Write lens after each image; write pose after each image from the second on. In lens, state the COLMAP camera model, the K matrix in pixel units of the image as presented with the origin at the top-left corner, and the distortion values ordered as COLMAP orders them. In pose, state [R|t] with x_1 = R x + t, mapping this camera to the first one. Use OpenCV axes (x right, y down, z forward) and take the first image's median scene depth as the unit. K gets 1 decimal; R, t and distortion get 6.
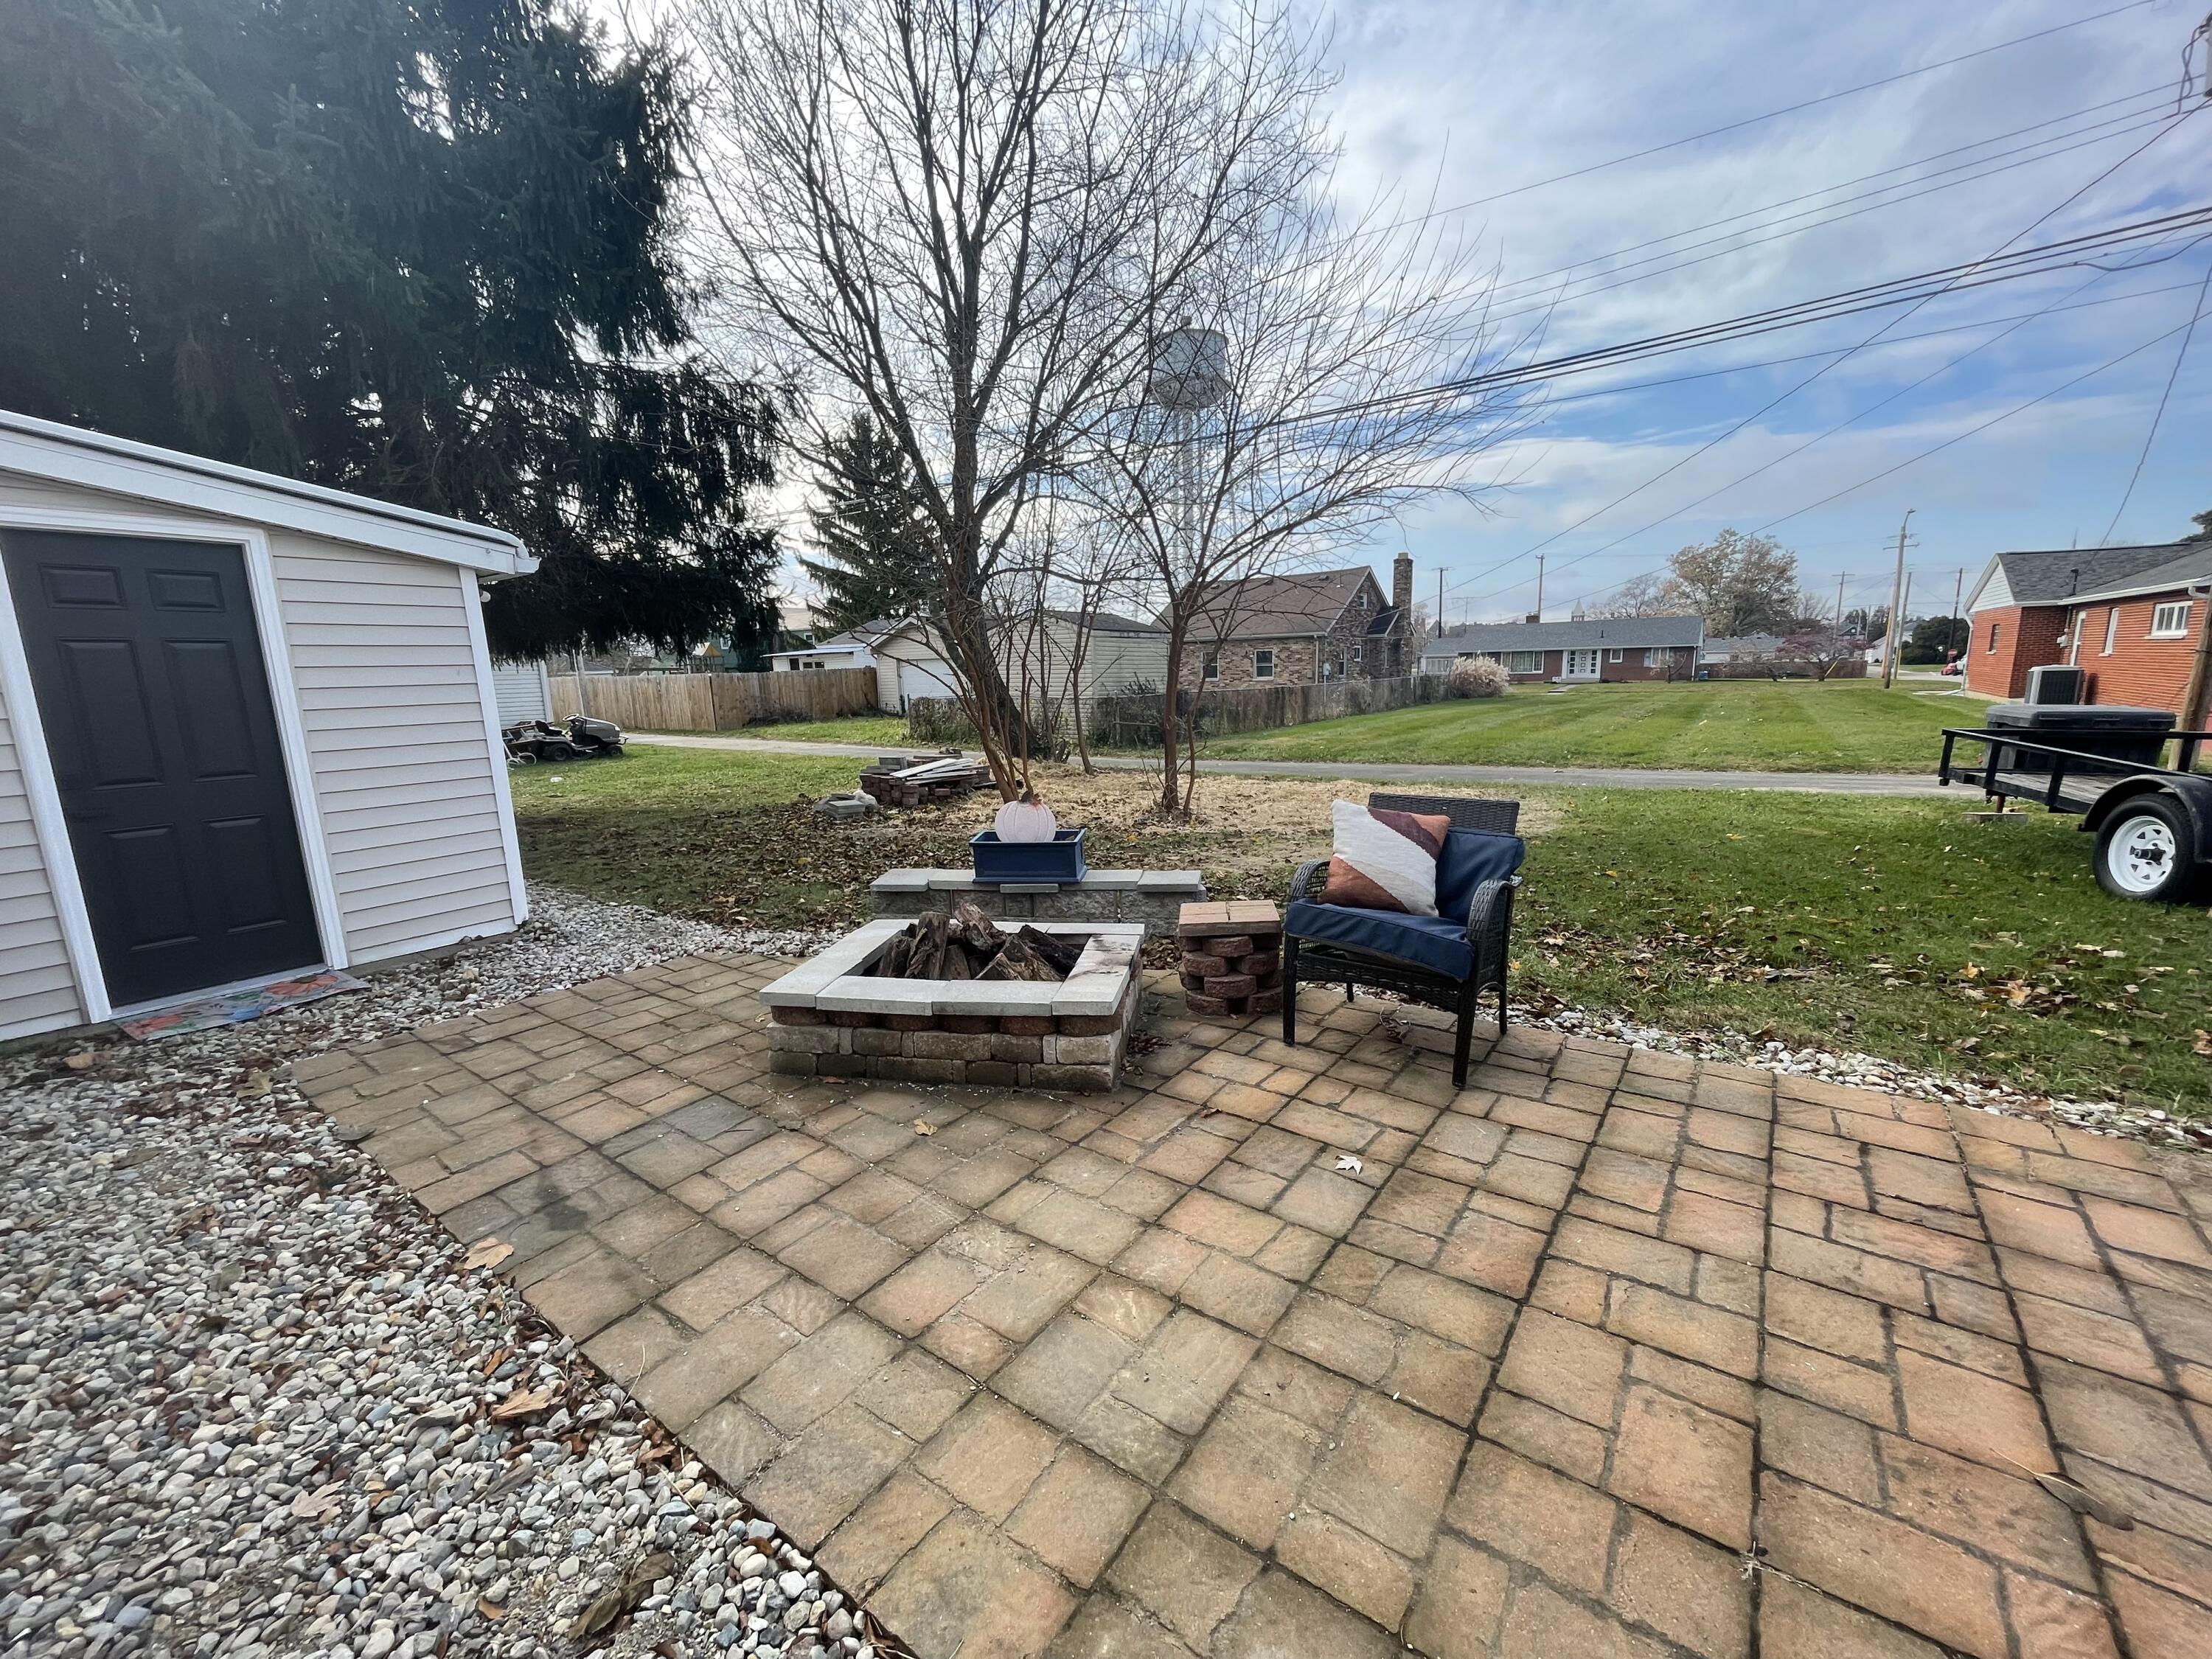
lens RADIAL K [[890.3, 0, 1106.5], [0, 890.3, 837.3], [0, 0, 1]] dist [-0.001638, 0.000226]
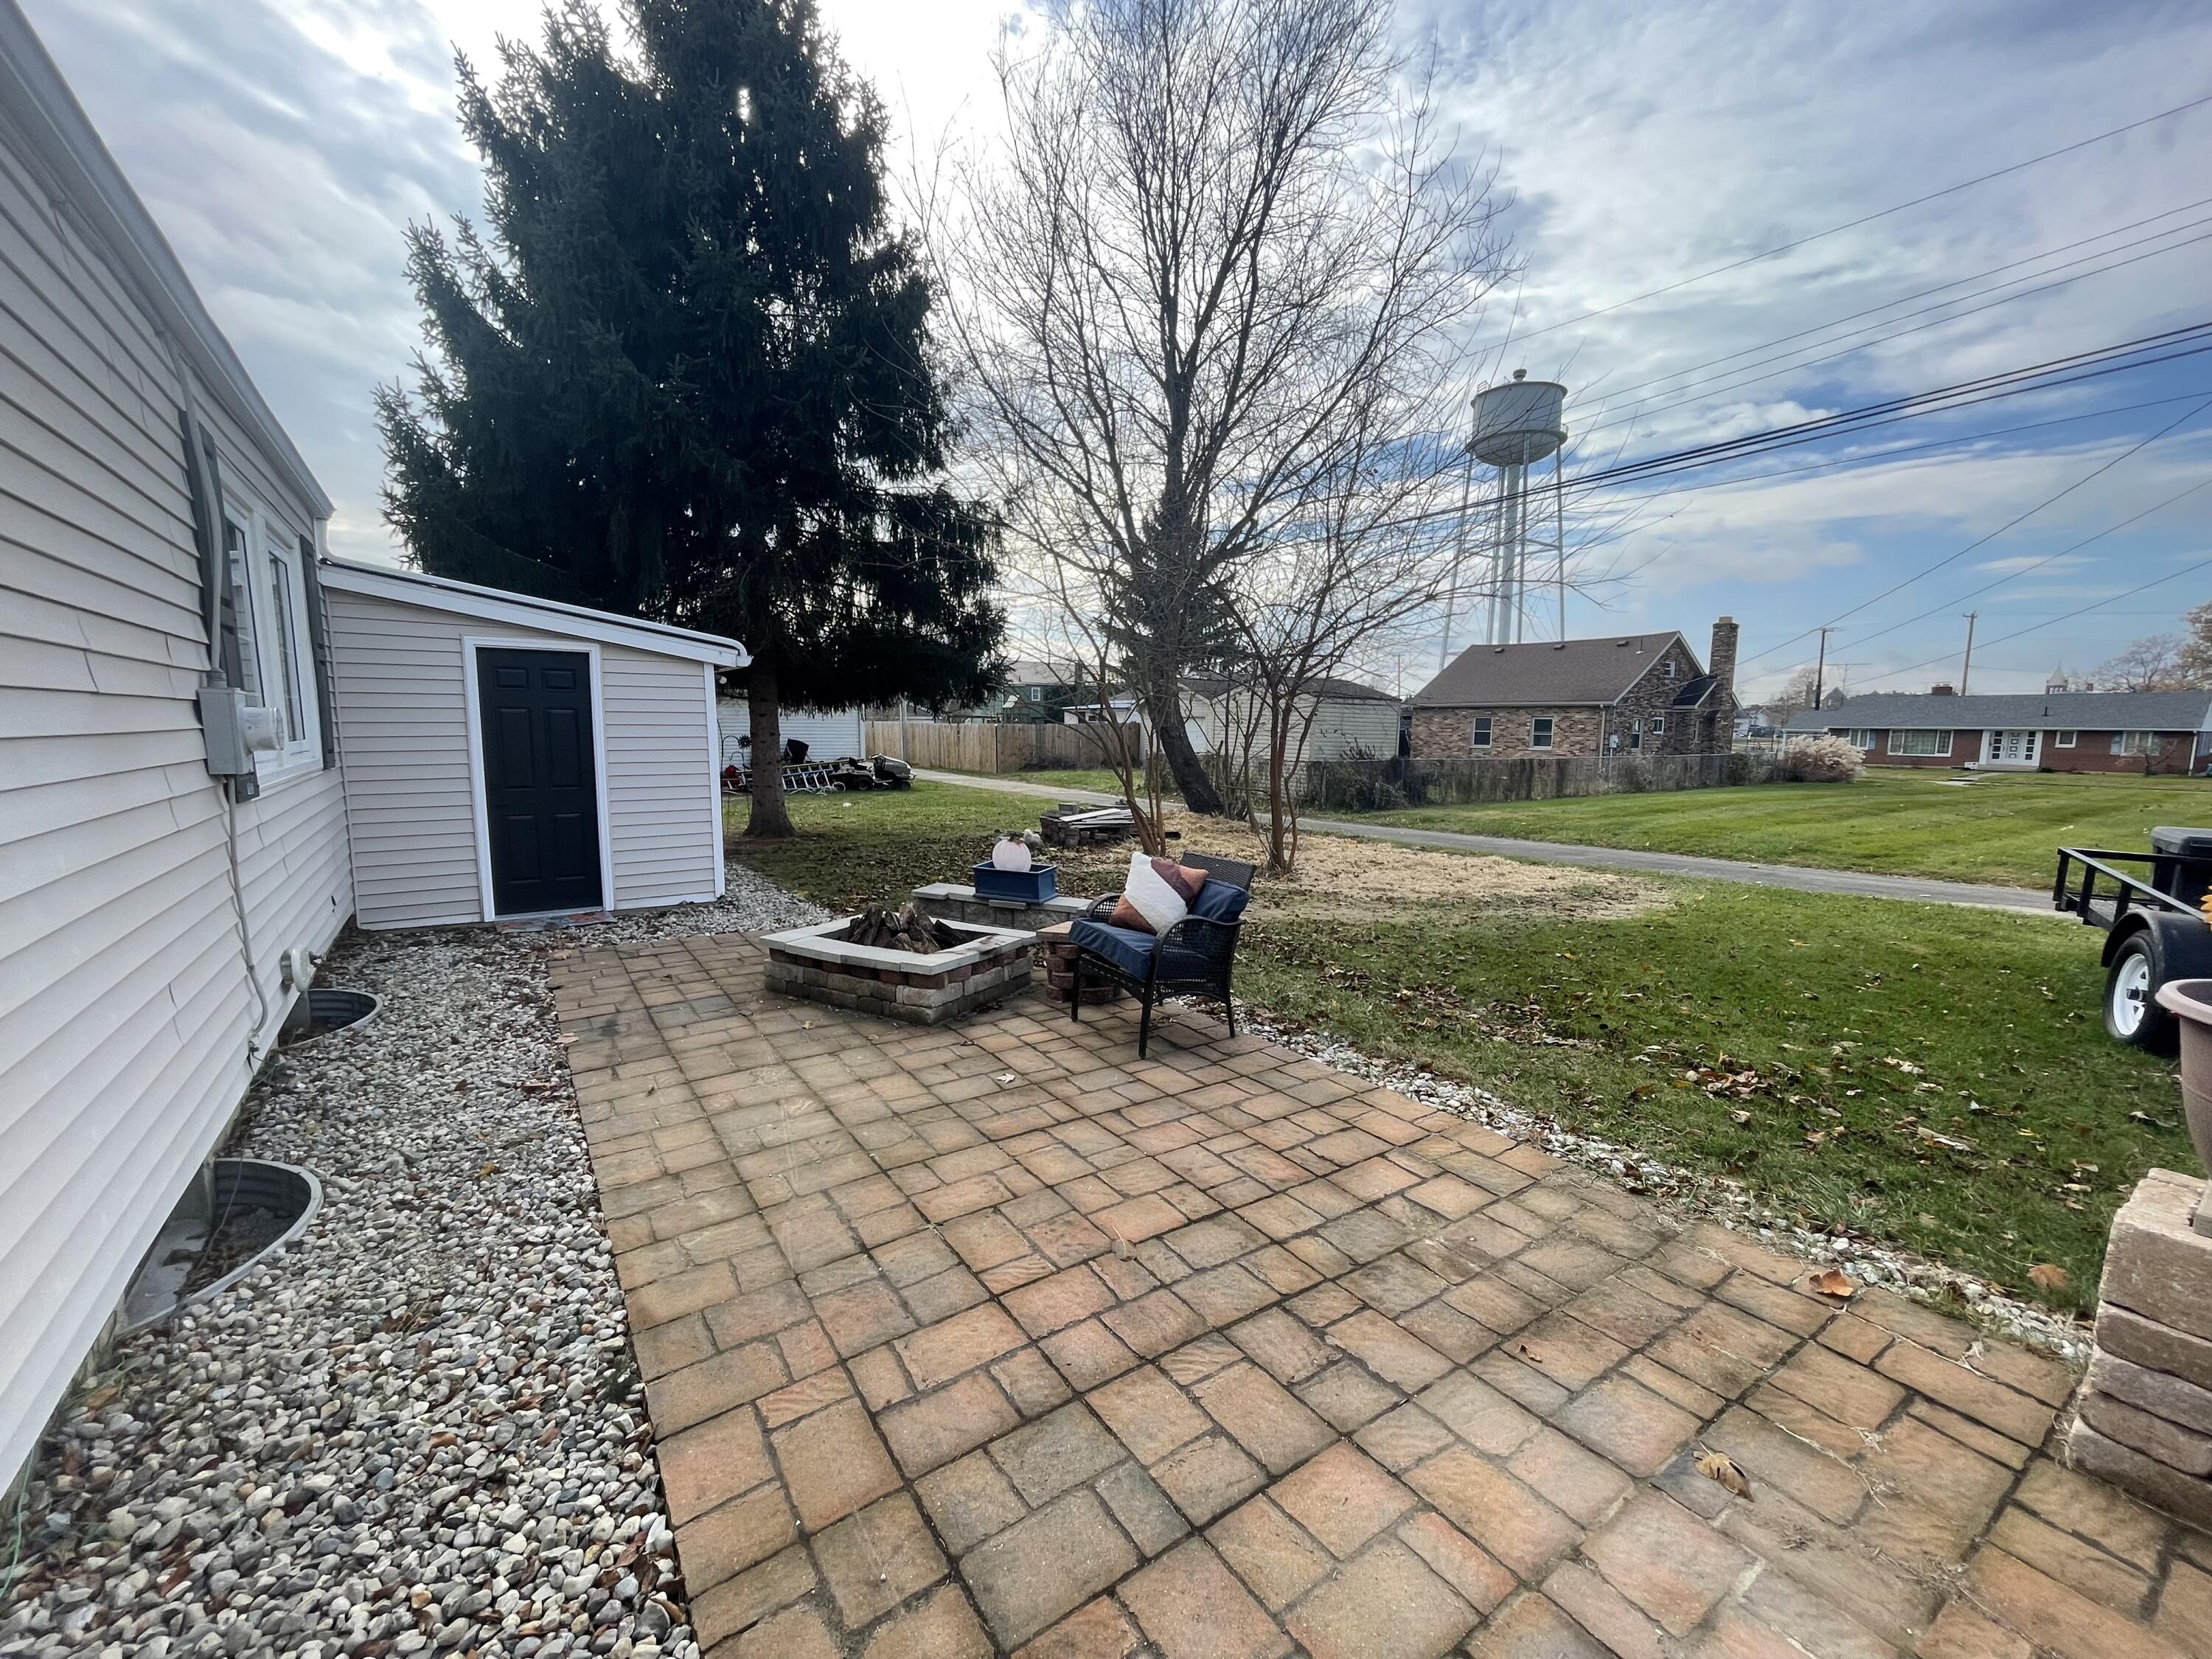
lens RADIAL K [[893.6, 0, 1105.2], [0, 893.6, 839.8], [0, 0, 1]] dist [-0.004838, -0.000296]
pose [[0.941812, 0.078100, -0.326940, 0.604359], [-0.096588, 0.994493, -0.040673, 0.000343], [0.321963, 0.069885, 0.944169, -0.295081]]
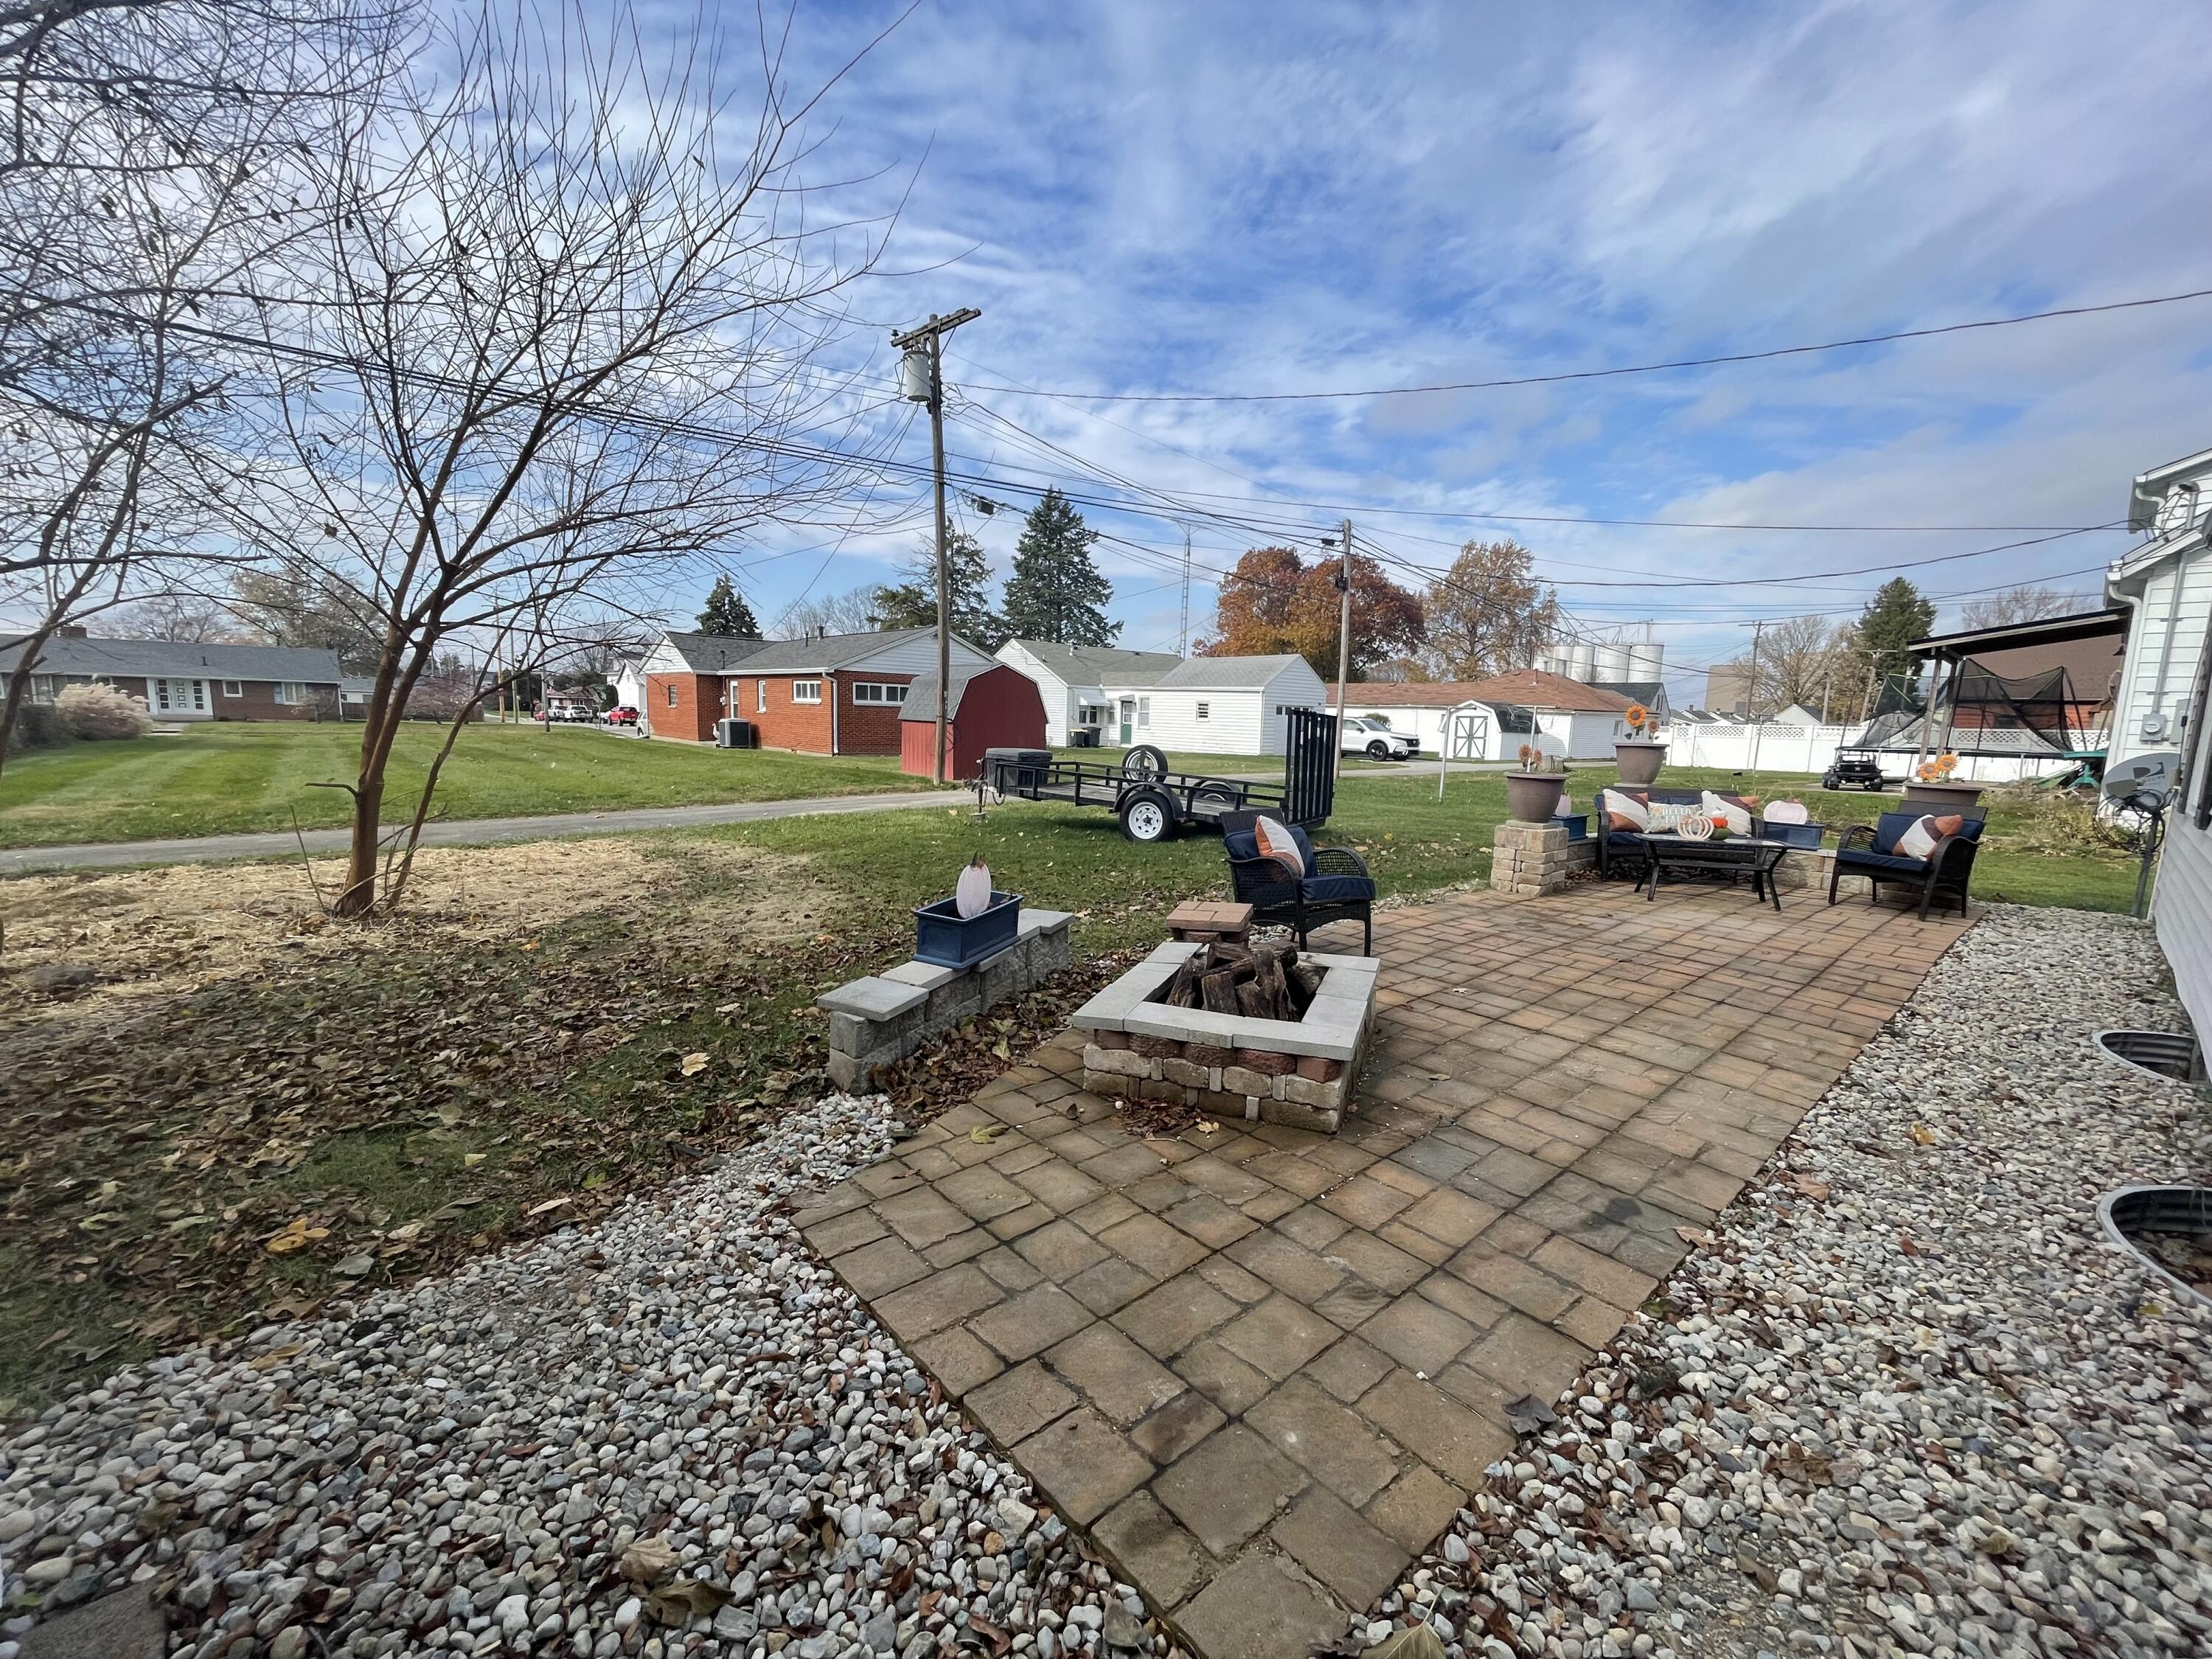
lens RADIAL K [[890.3, 0, 1106.5], [0, 890.3, 837.3], [0, 0, 1]] dist [-0.001638, 0.000226]
pose [[0.220710, -0.103448, 0.969838, -1.139425], [0.147782, 0.986426, 0.071586, -0.138414], [-0.964079, 0.127525, 0.233002, 0.825526]]
